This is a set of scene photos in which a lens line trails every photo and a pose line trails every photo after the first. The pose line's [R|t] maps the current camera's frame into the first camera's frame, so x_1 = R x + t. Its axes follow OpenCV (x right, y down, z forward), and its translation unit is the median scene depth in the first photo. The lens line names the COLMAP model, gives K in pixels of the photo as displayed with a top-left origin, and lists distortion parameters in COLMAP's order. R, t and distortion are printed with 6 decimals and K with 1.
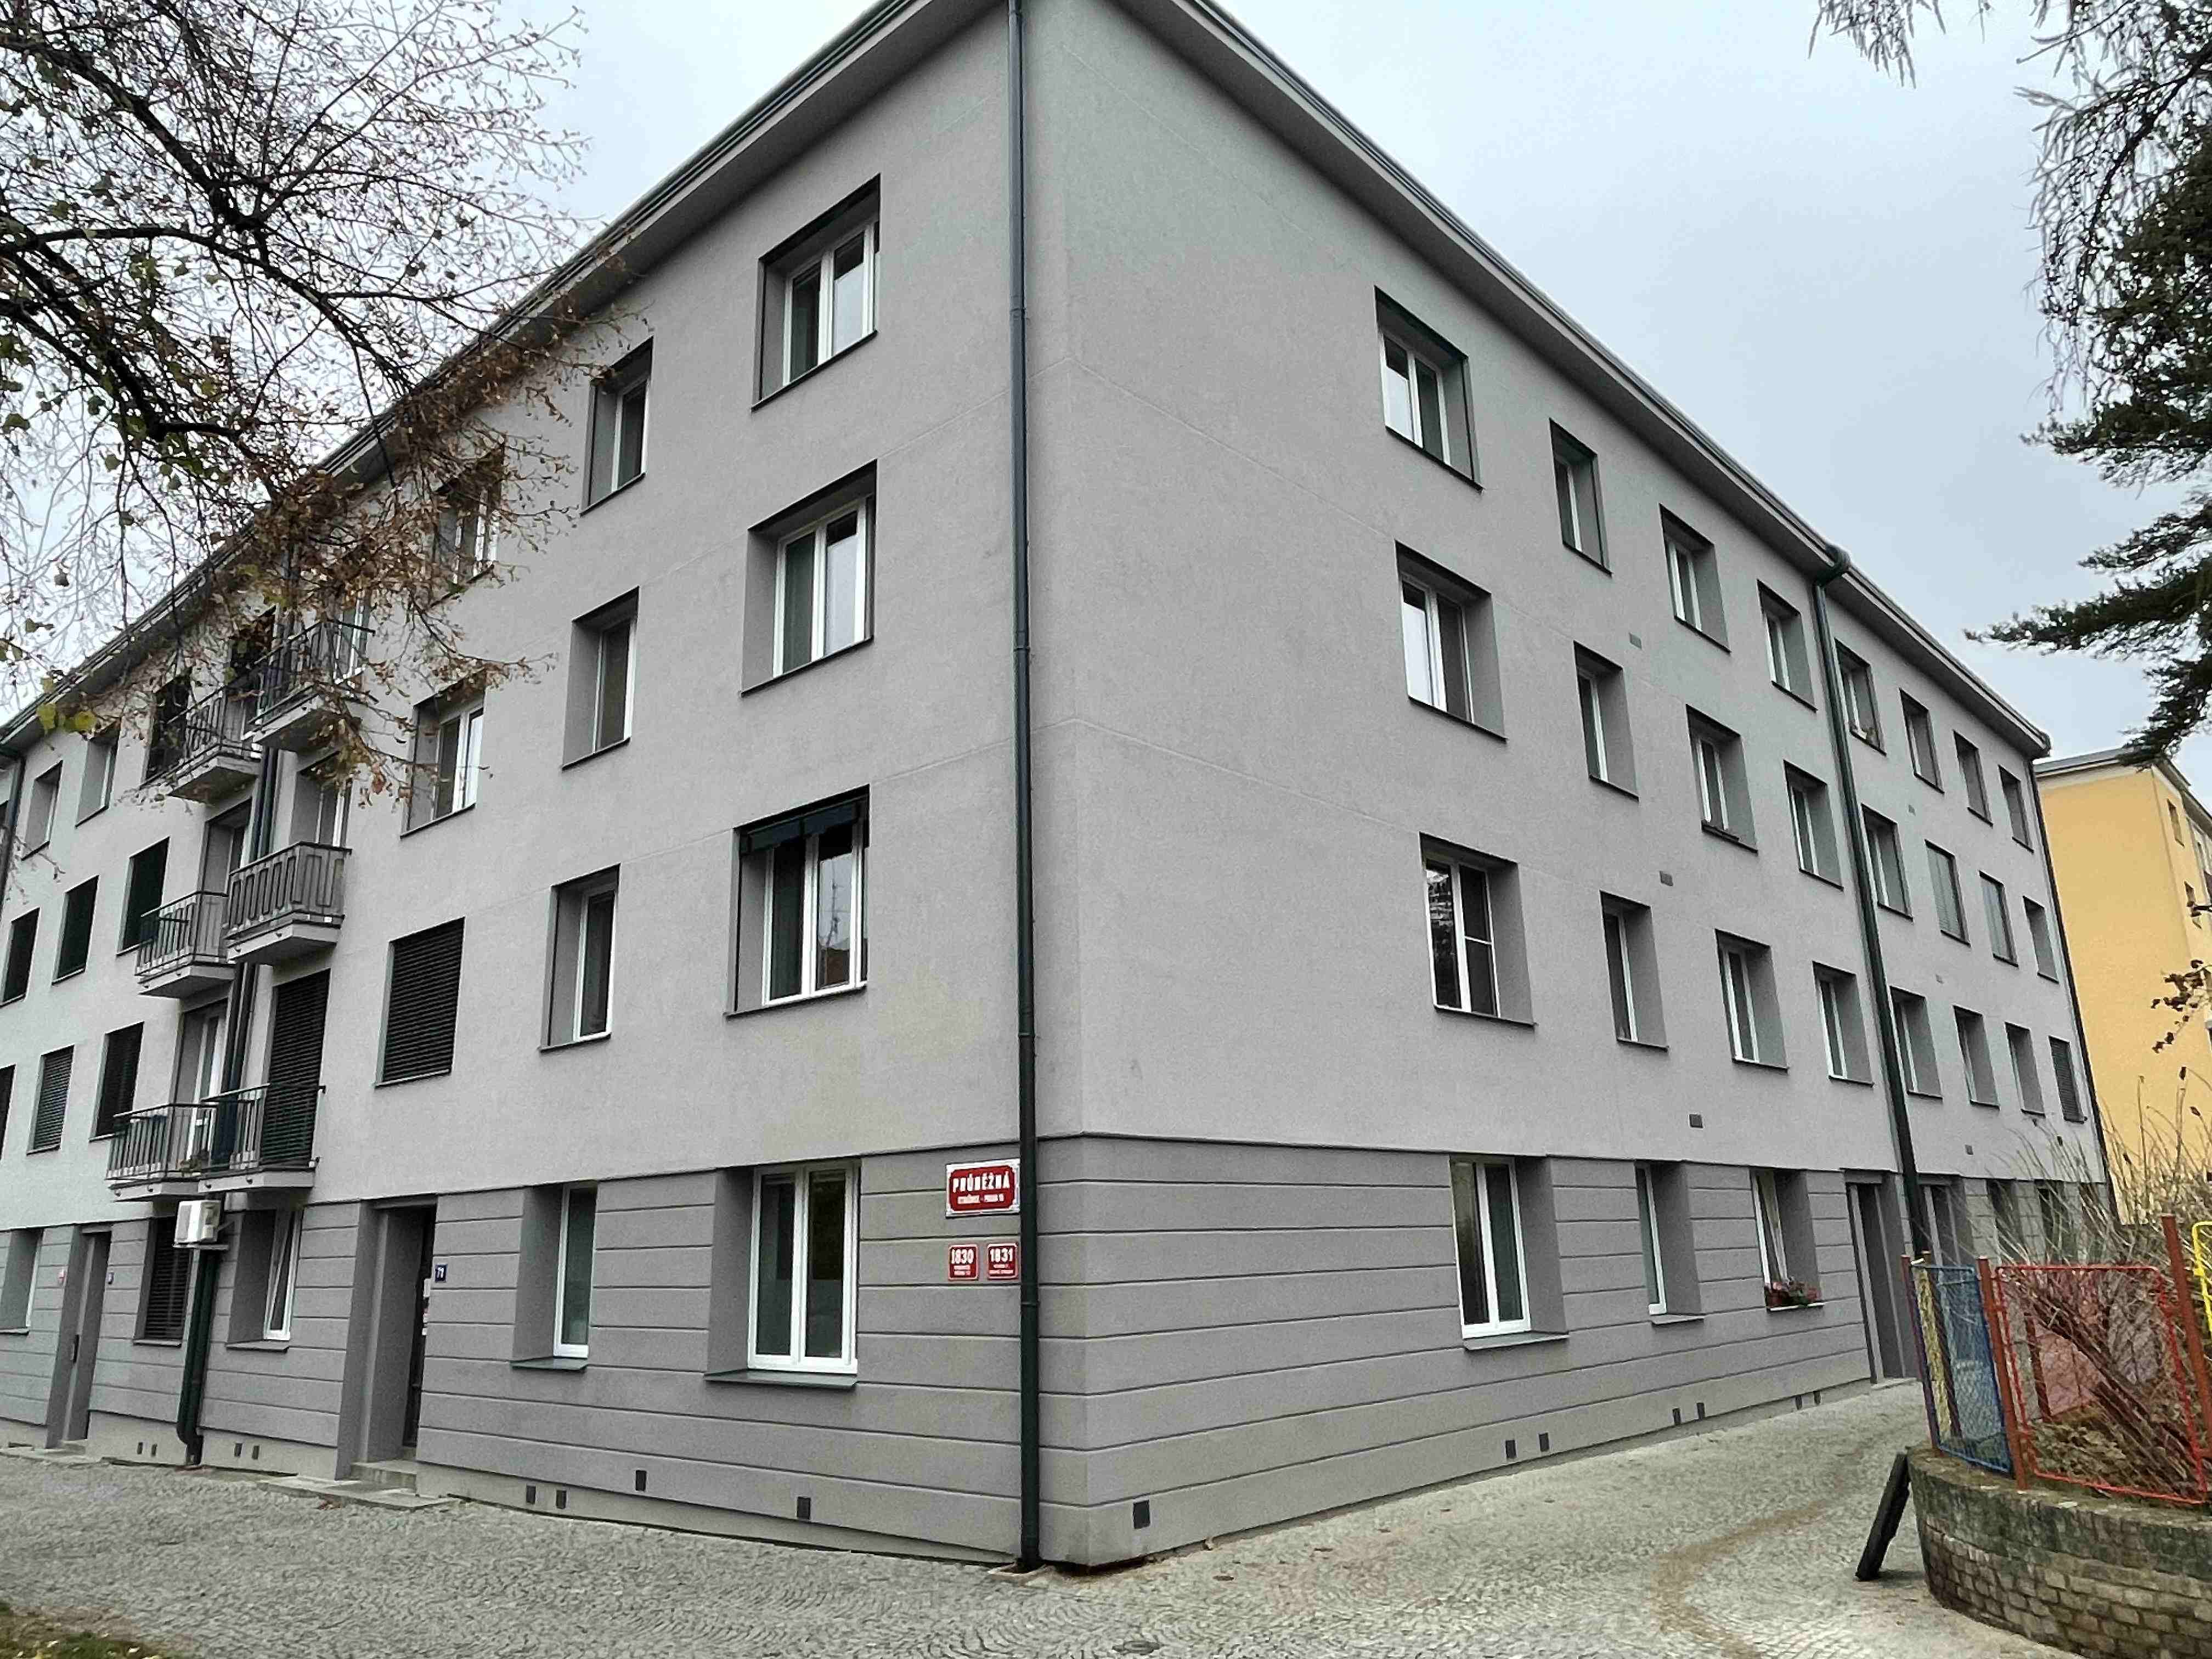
lens RADIAL K [[1581.8, 0, 1106.0], [0, 1581.8, 829.5], [0, 0, 1]] dist [0.030832, -0.048726]
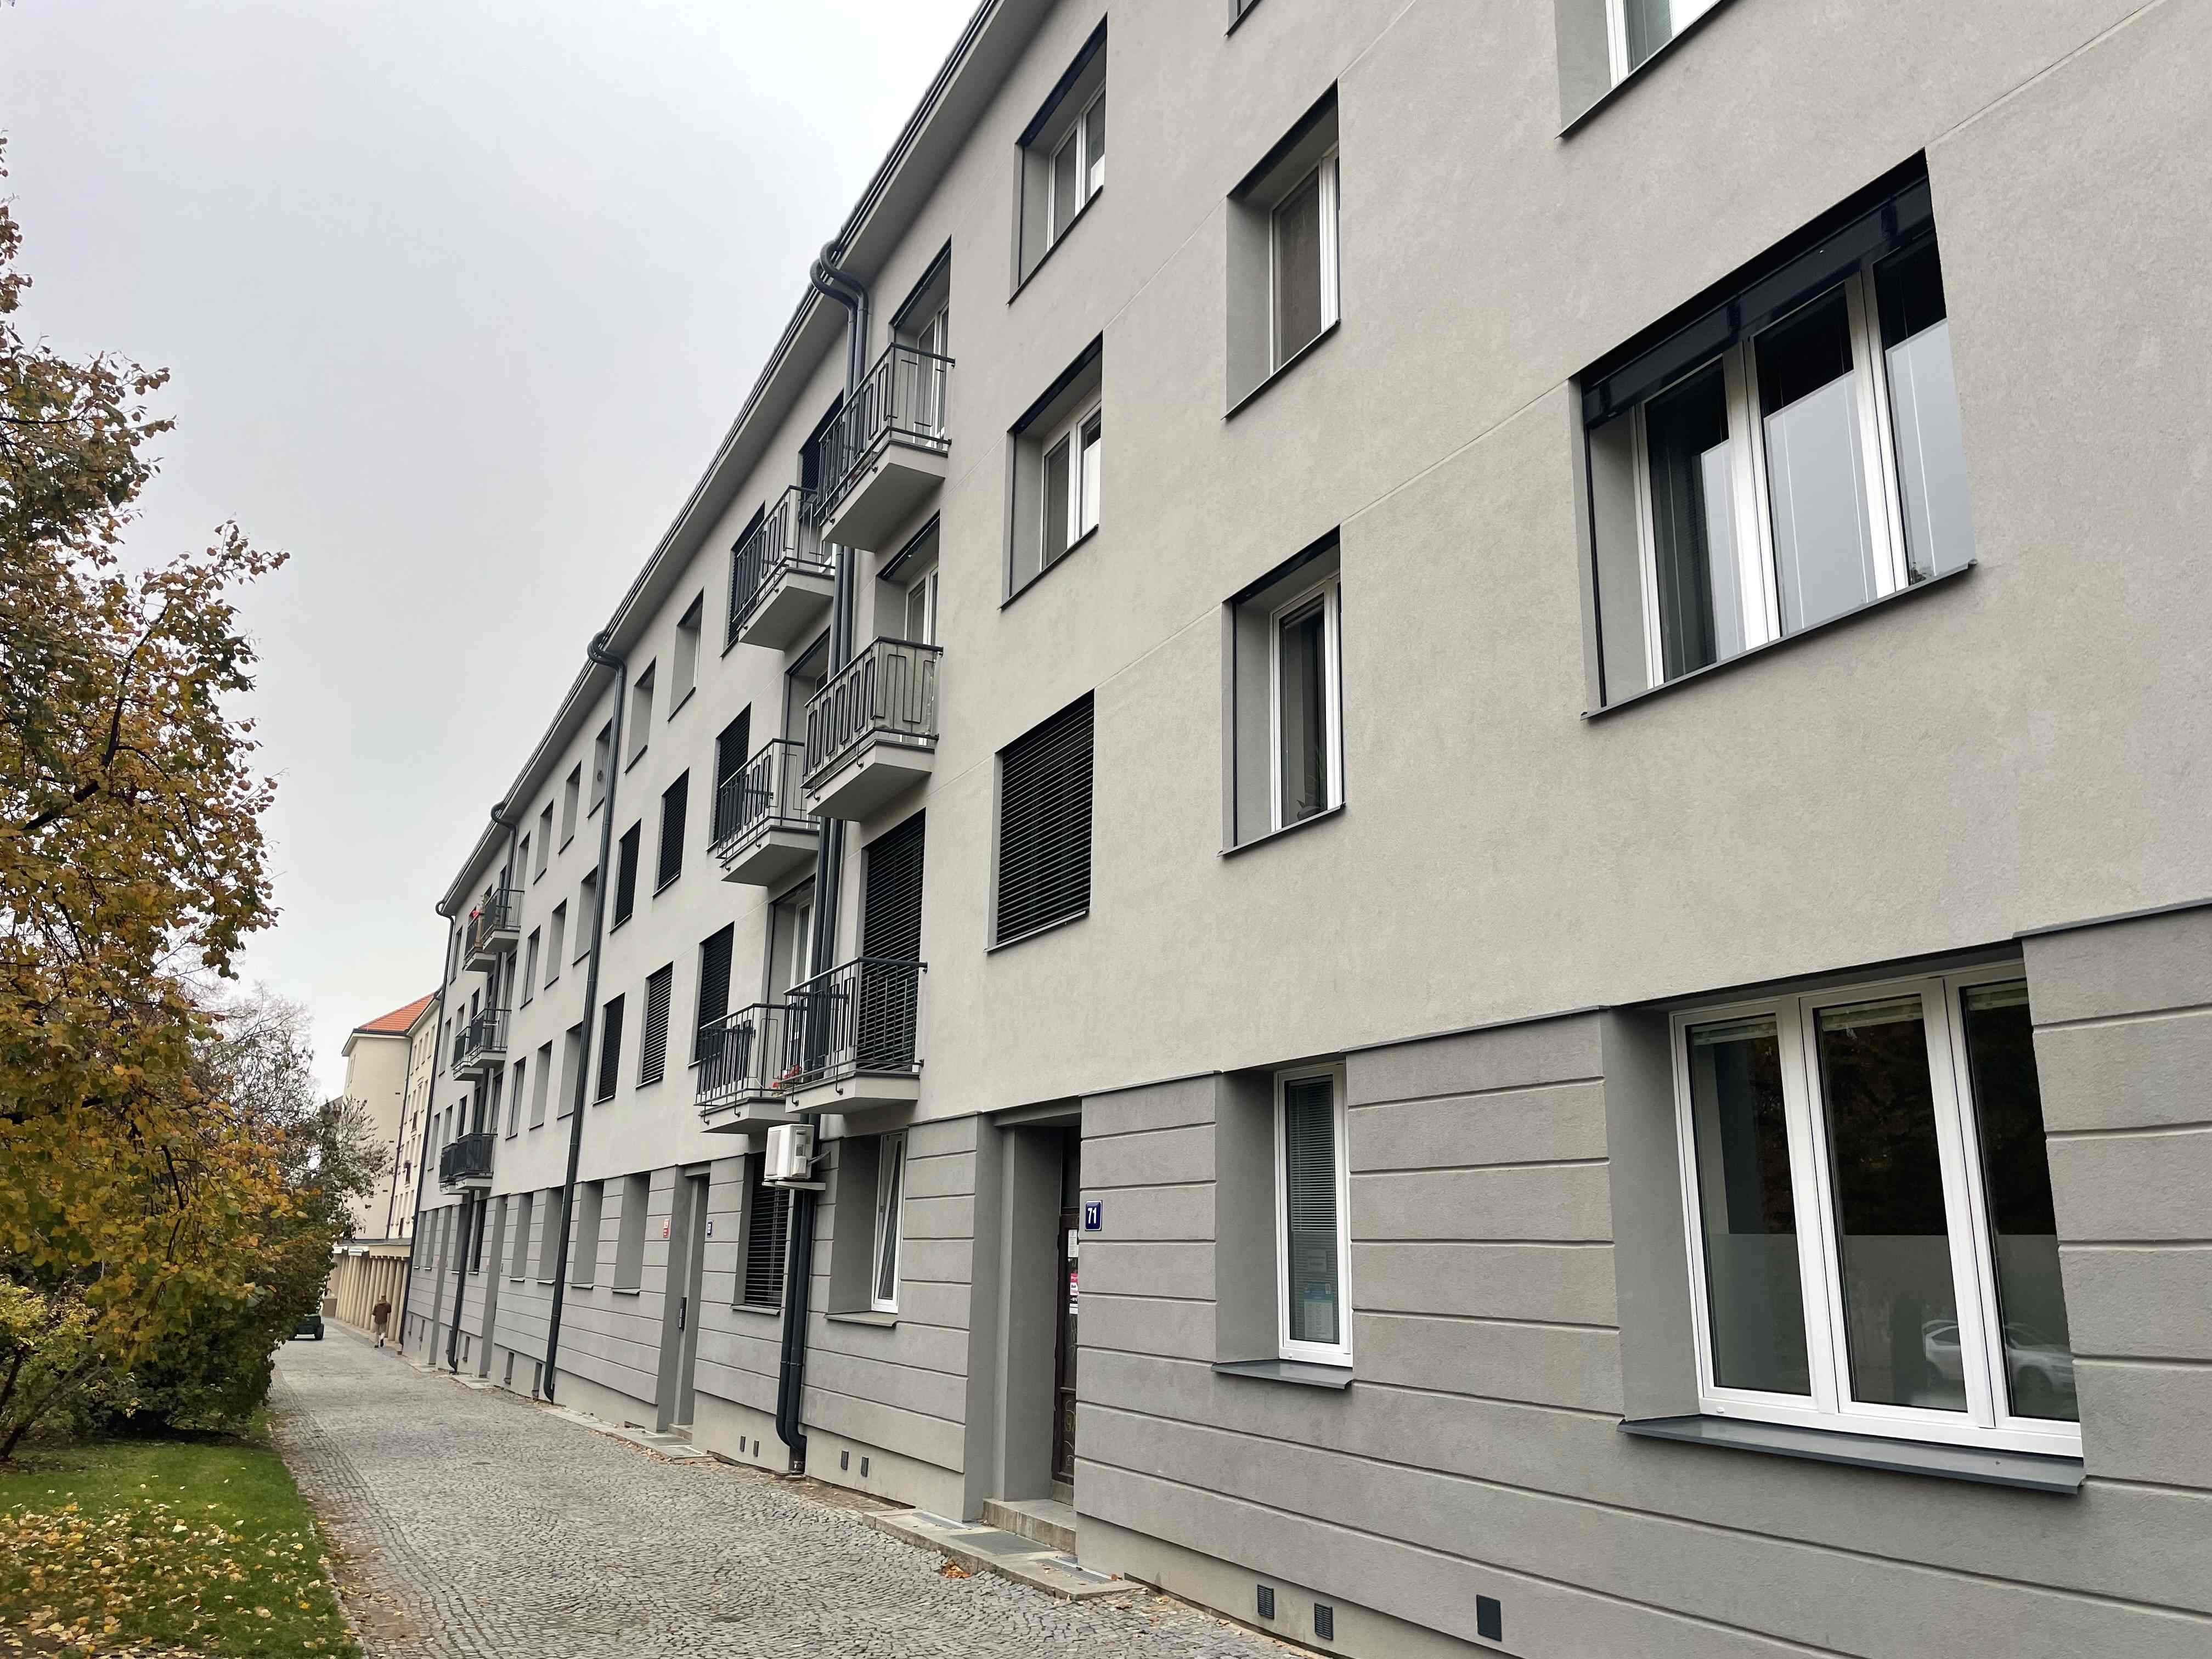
lens RADIAL K [[1639.1, 0, 1106.0], [0, 1639.1, 829.5], [0, 0, 1]] dist [0.036584, -0.002695]
pose [[0.933841, -0.053389, -0.353681, -0.162474], [0.055006, 0.998471, -0.005487, 0.120449], [0.353433, -0.014331, 0.935350, 0.365019]]
